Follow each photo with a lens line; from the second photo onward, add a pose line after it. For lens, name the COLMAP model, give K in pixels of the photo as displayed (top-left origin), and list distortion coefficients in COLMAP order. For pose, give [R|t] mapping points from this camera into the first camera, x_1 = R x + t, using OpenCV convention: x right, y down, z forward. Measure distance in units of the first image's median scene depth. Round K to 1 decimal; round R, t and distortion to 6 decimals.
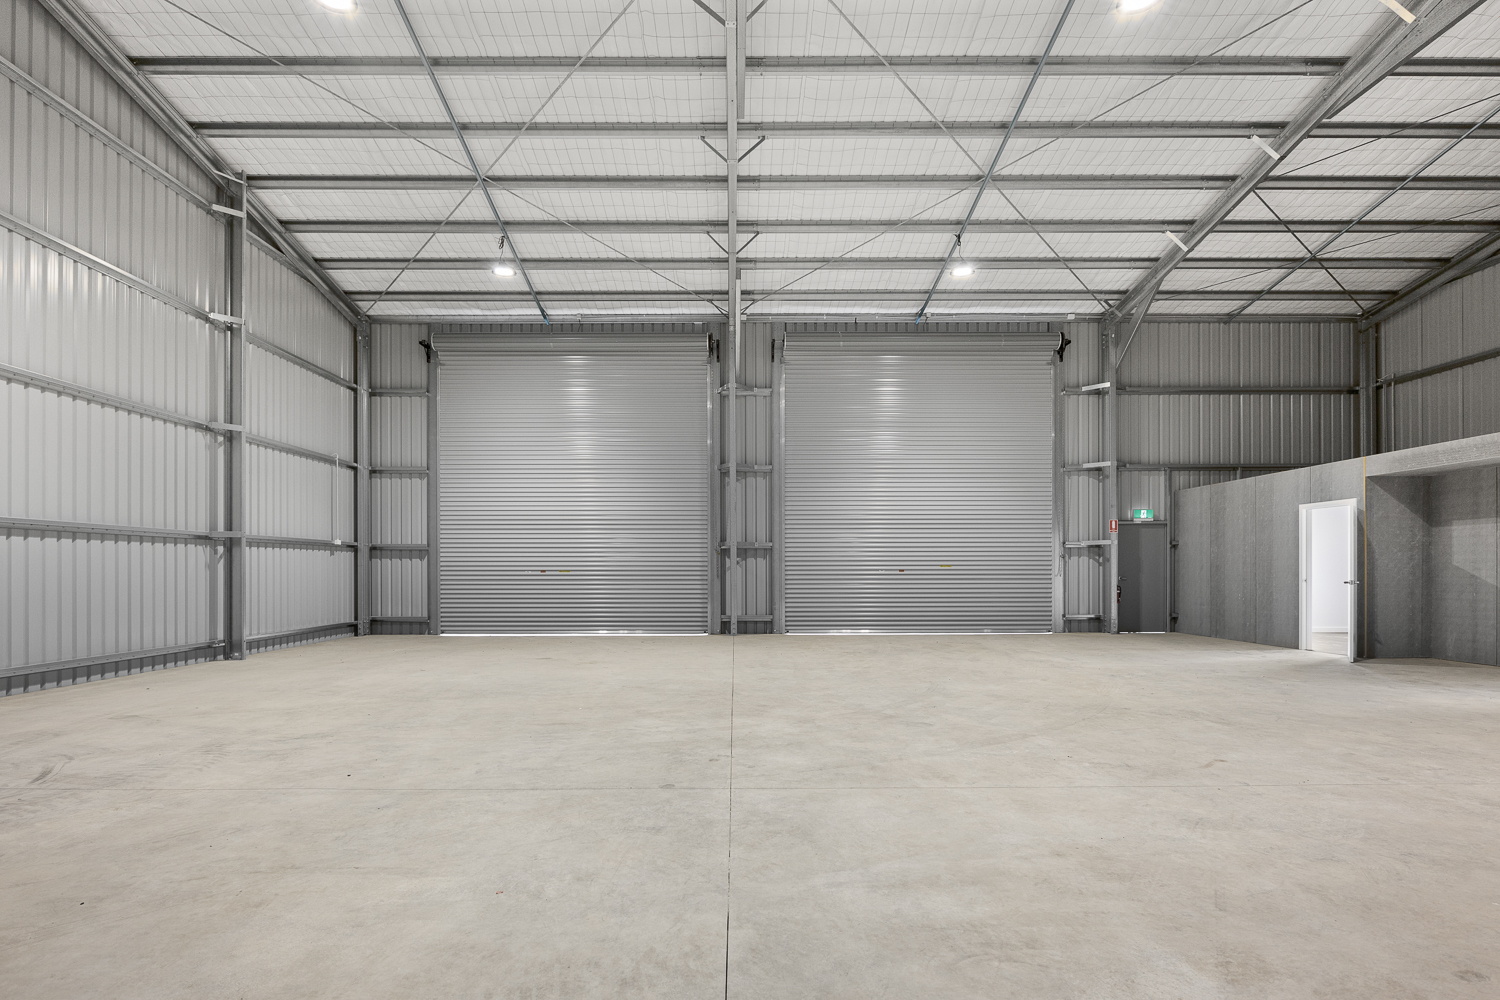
lens RADIAL K [[780.0, 0, 745.4], [0, 780.0, 576.7], [0, 0, 1]] dist [-0.007116, 0.000034]
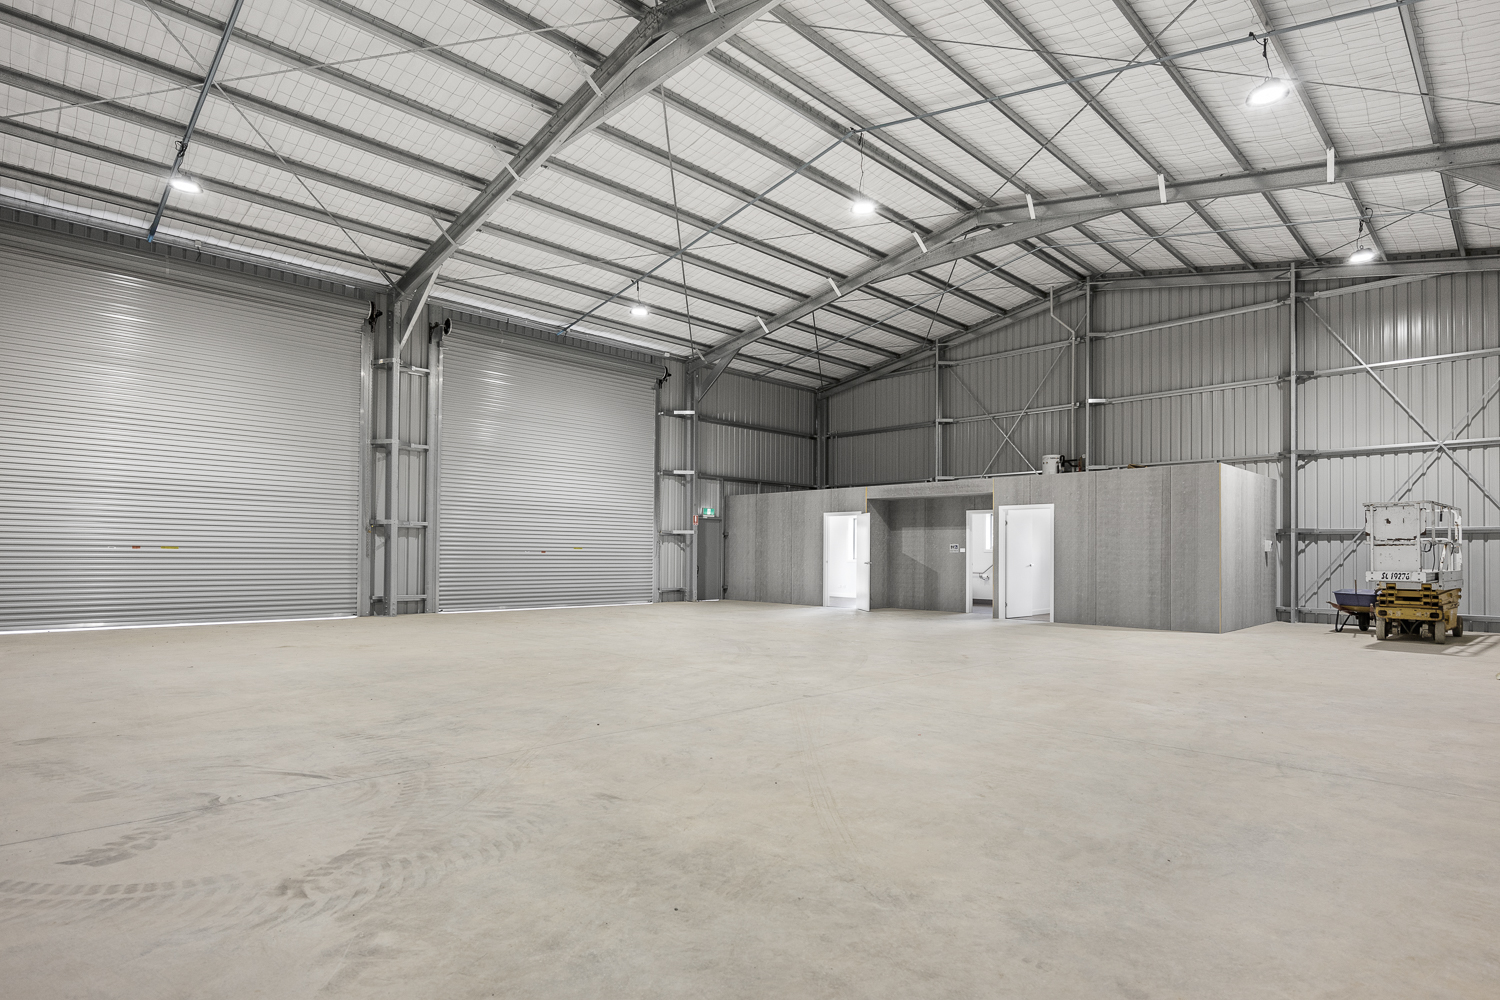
lens RADIAL K [[765.3, 0, 753.1], [0, 765.3, 545.6], [0, 0, 1]] dist [-0.005009, -0.000750]
pose [[0.719879, 0.017372, 0.693882, -0.387599], [-0.007060, 0.999818, -0.017708, 0.000813], [-0.694064, 0.007849, 0.719871, -0.000802]]
